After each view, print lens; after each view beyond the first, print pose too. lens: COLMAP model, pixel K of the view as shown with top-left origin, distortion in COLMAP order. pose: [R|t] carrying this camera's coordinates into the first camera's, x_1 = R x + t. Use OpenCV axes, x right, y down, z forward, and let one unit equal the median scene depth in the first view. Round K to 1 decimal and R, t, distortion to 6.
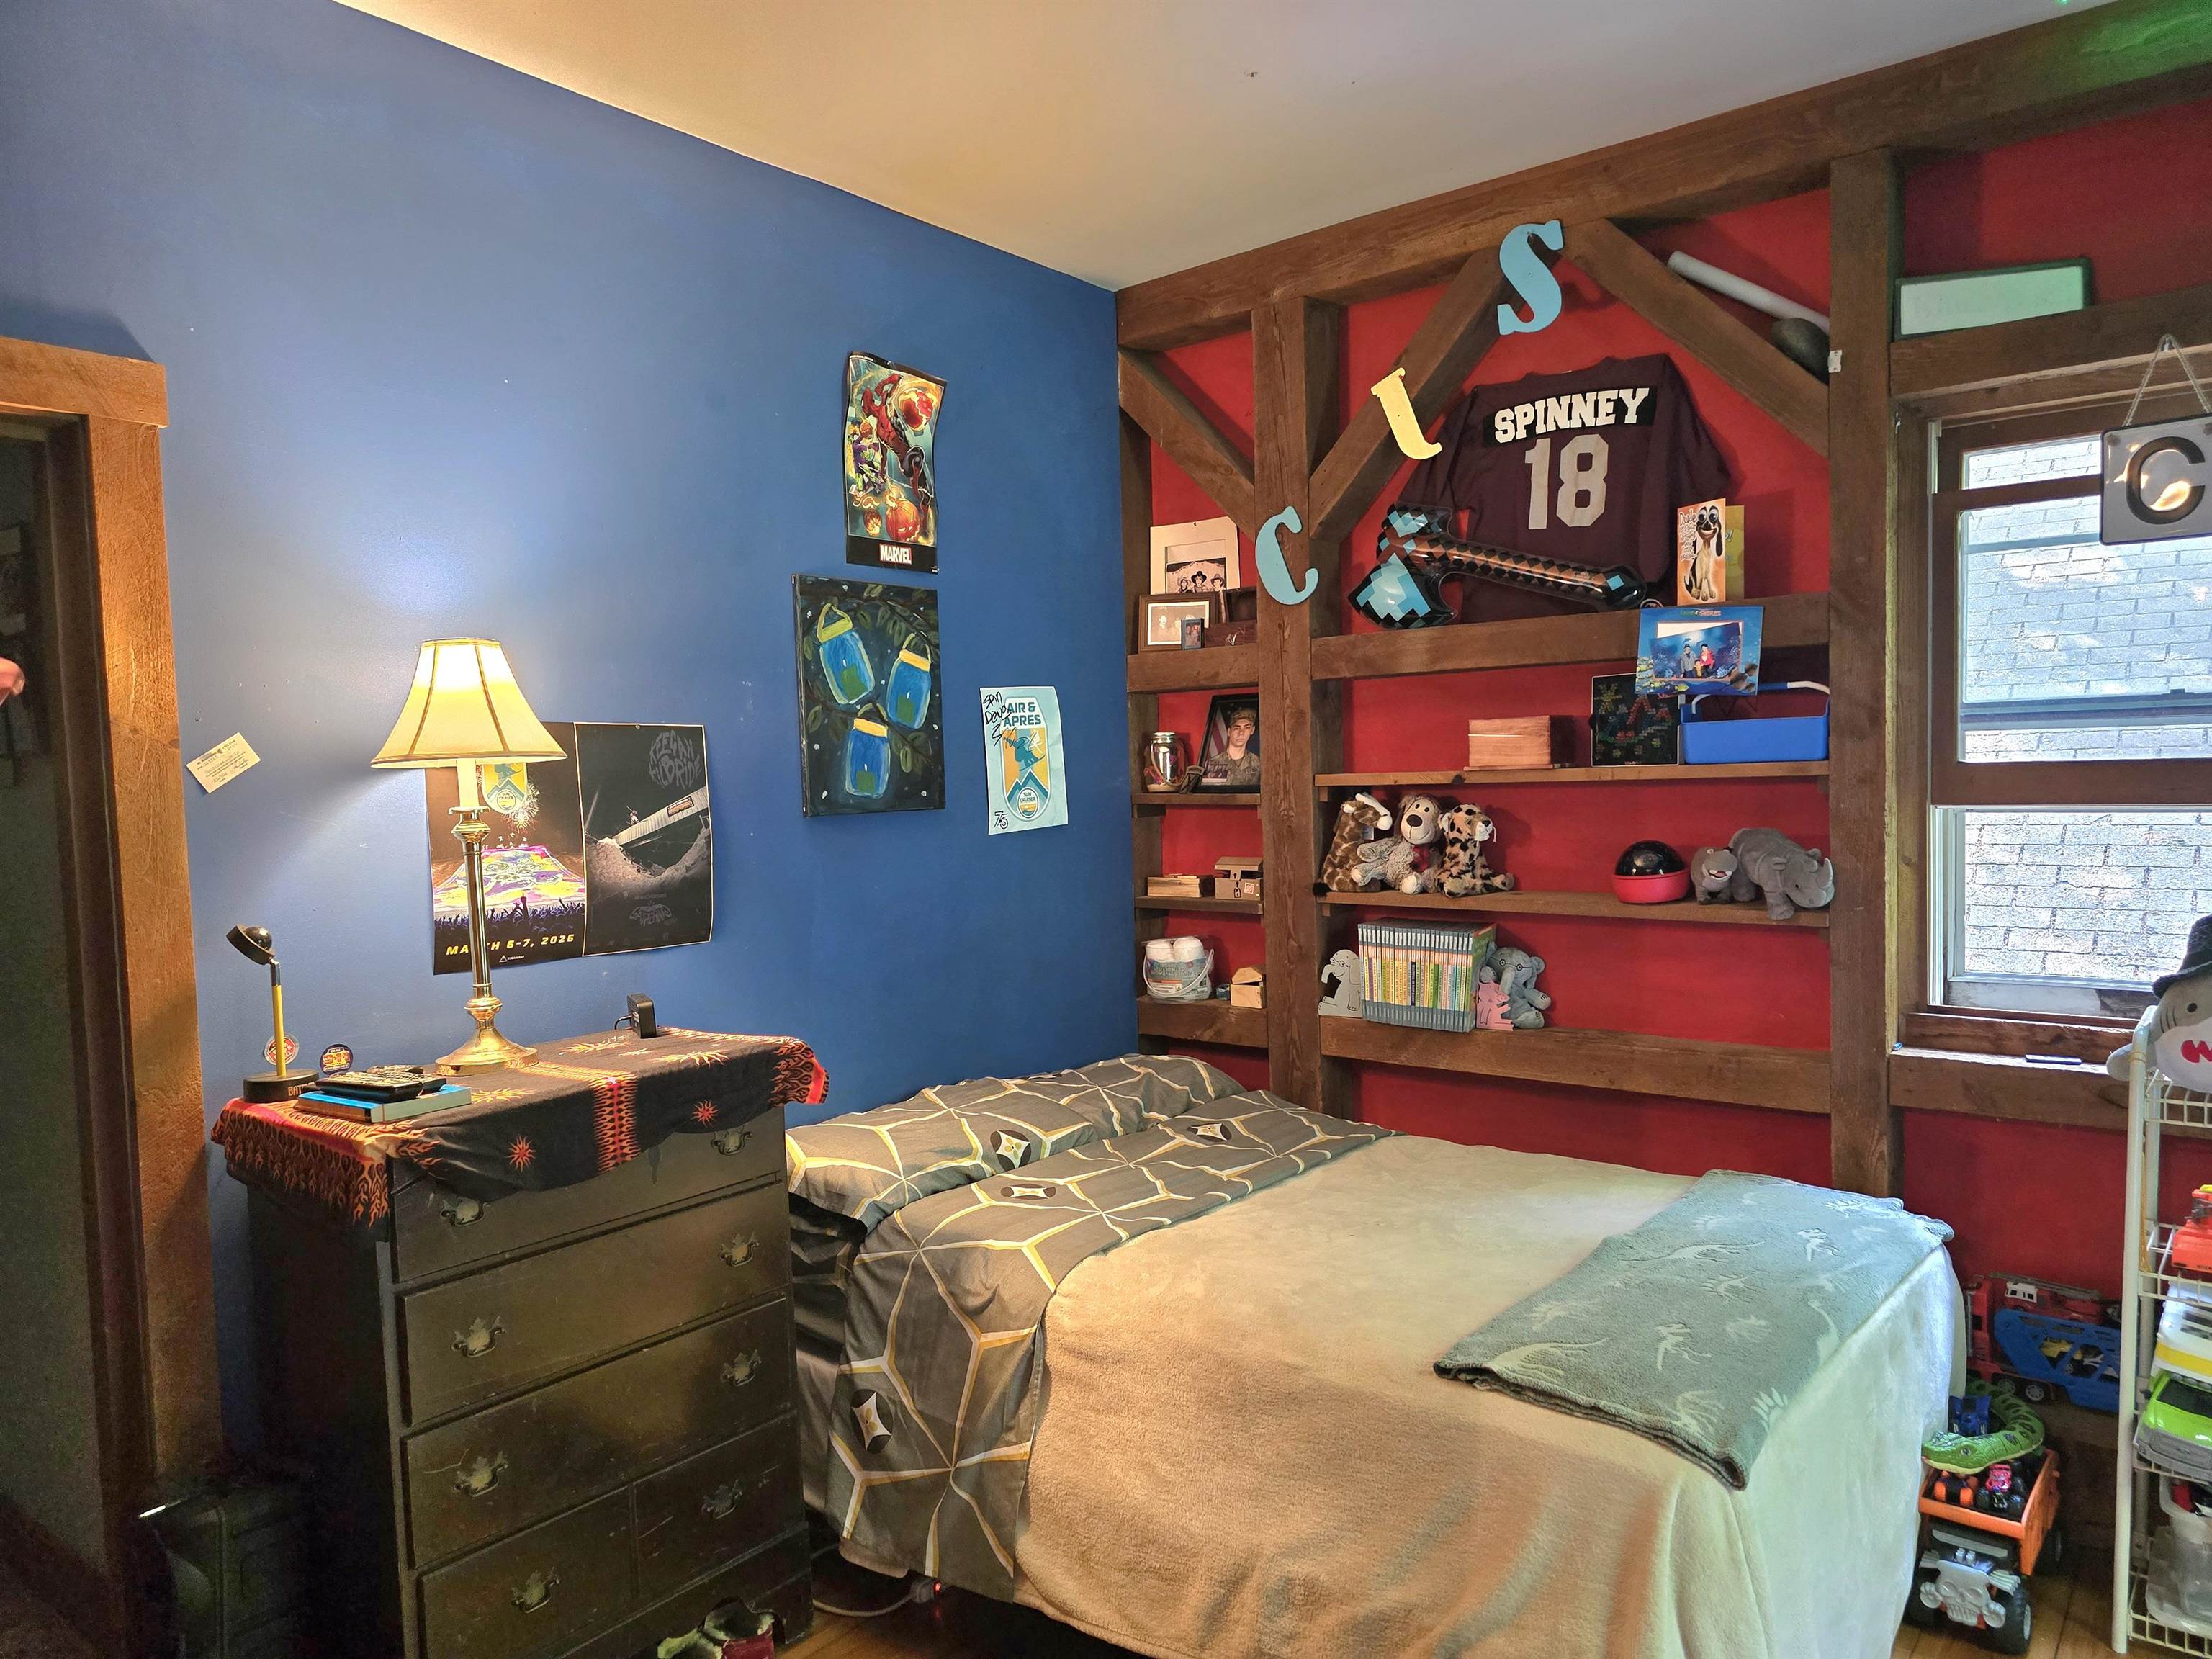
lens RADIAL K [[1449.5, 0, 1106.0], [0, 1449.5, 829.5], [0, 0, 1]] dist [0.003964, -0.001507]
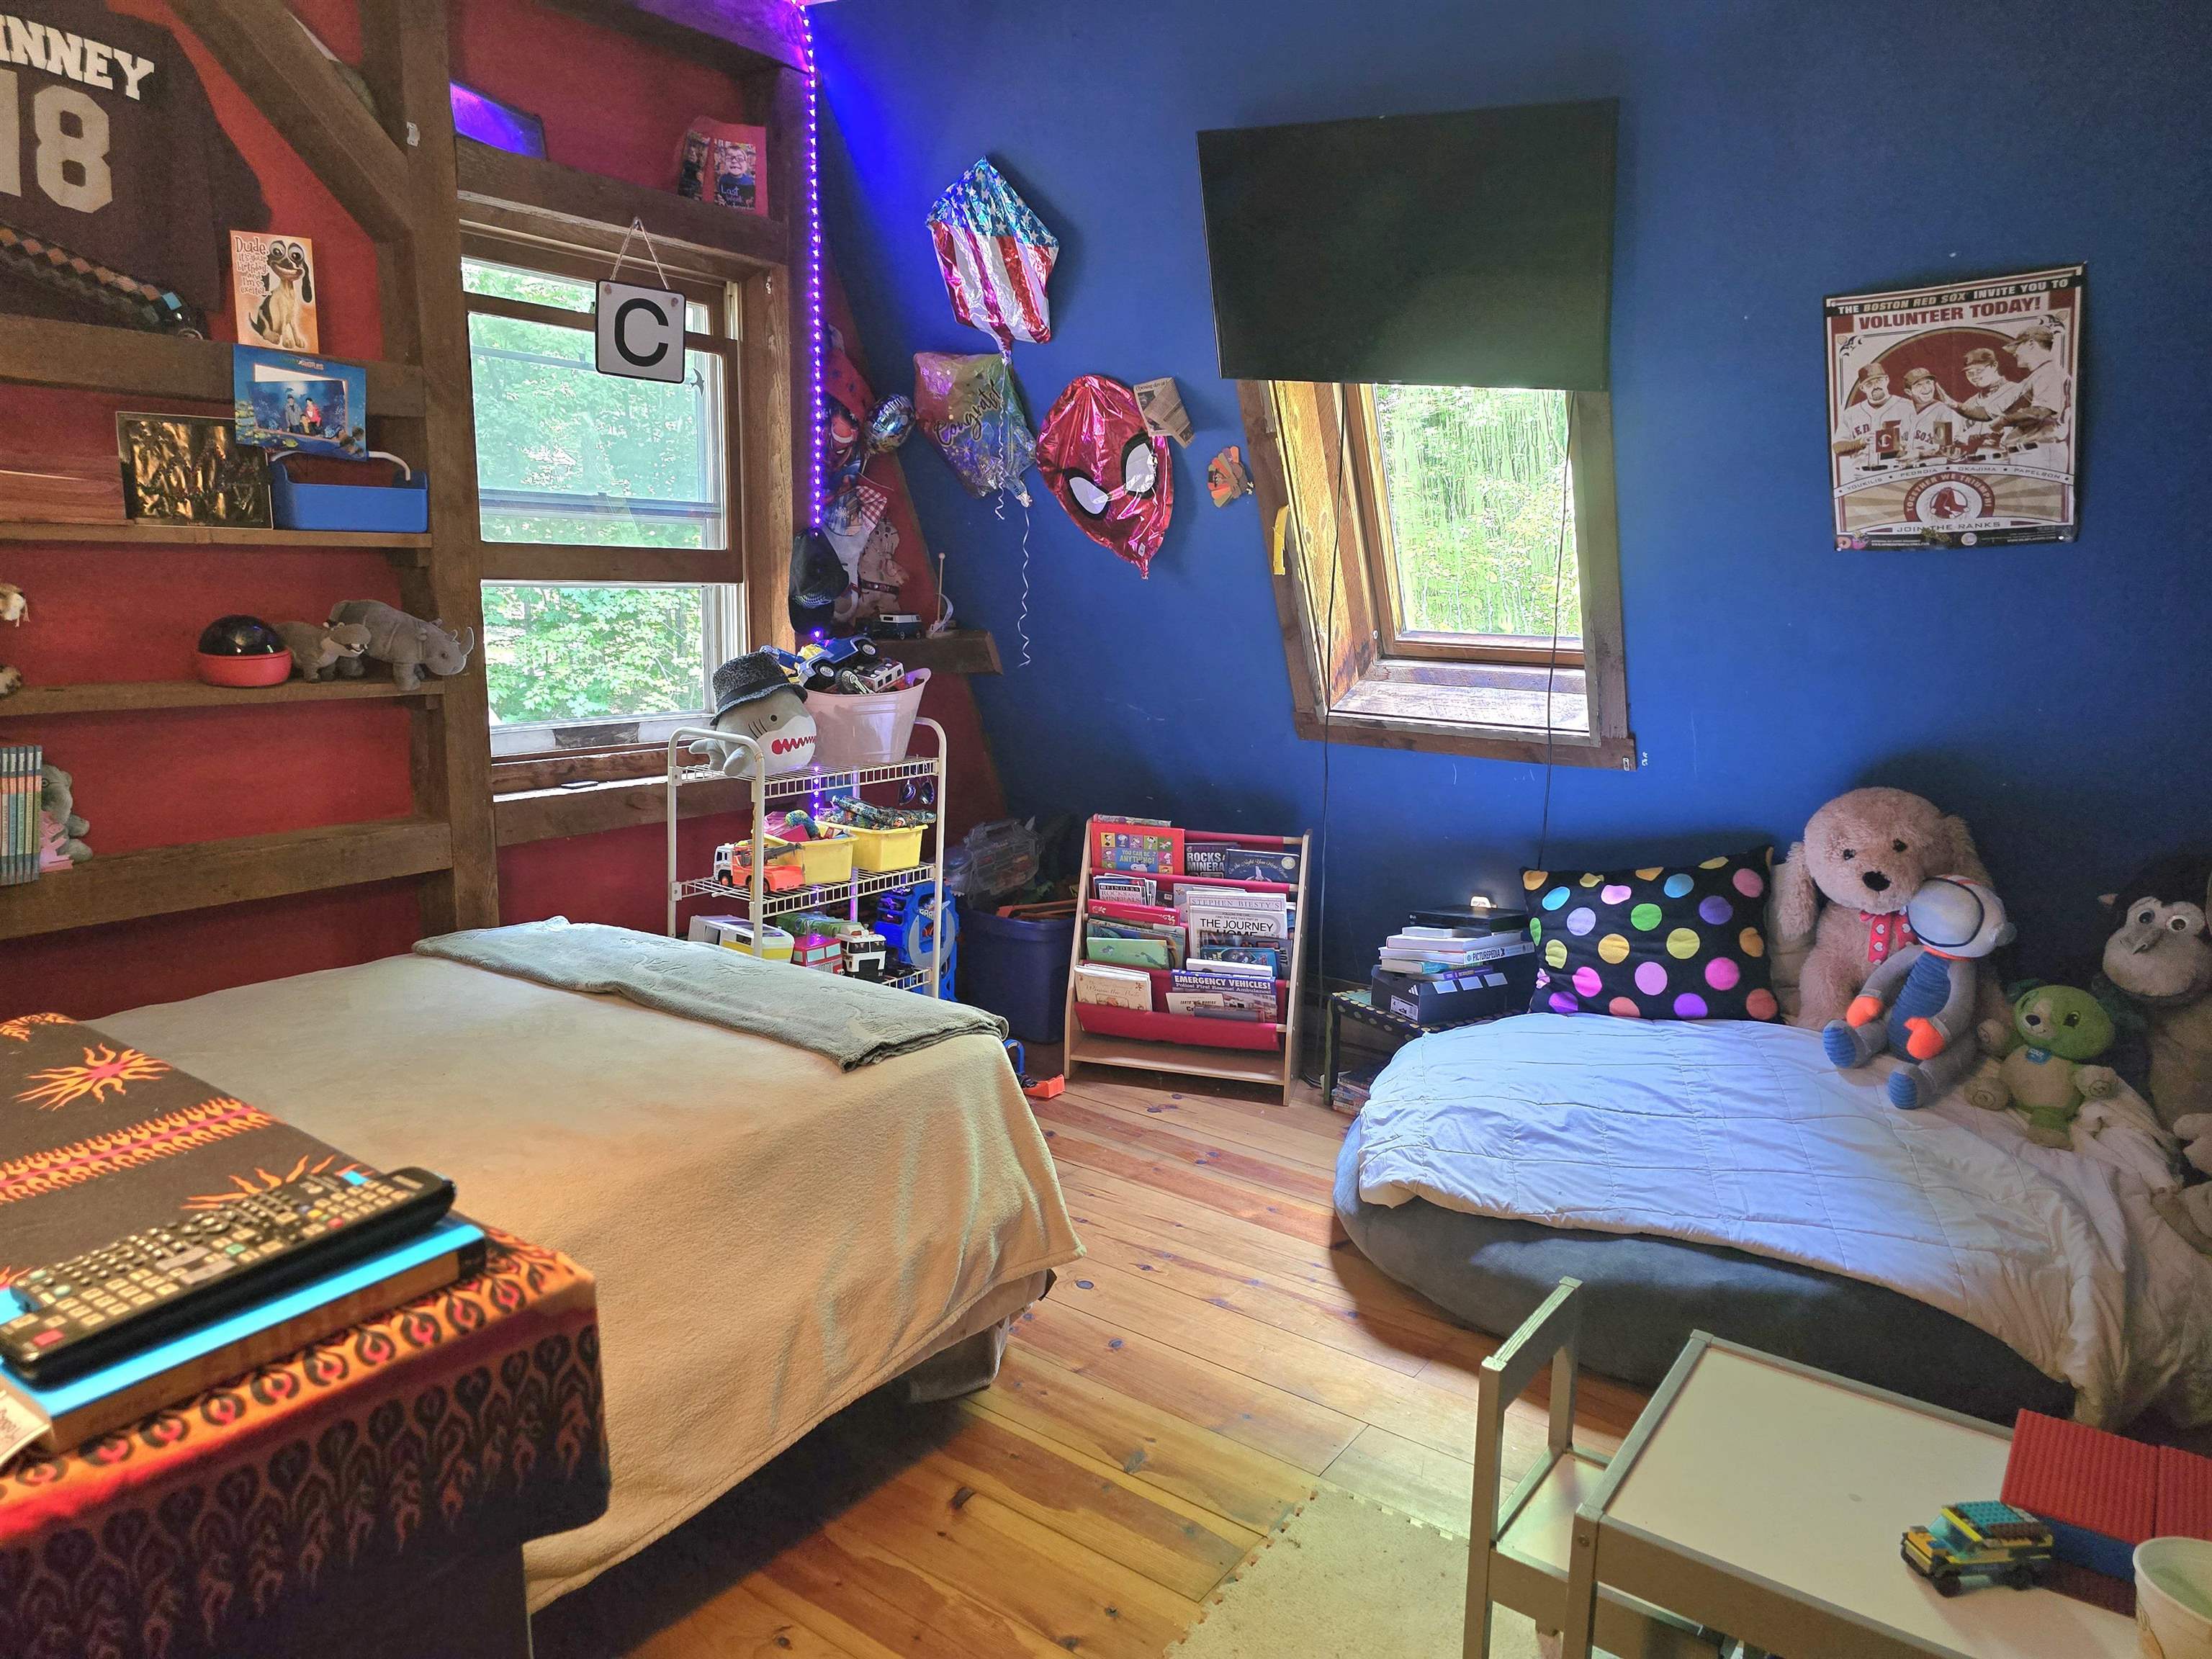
lens RADIAL K [[1490.9, 0, 1106.0], [0, 1490.9, 829.5], [0, 0, 1]] dist [-0.007955, -0.008692]
pose [[-0.052000, -0.146915, 0.987781, -0.583501], [0.014470, 0.988905, 0.147844, 0.011146], [-0.998542, 0.021981, -0.049297, 0.544042]]
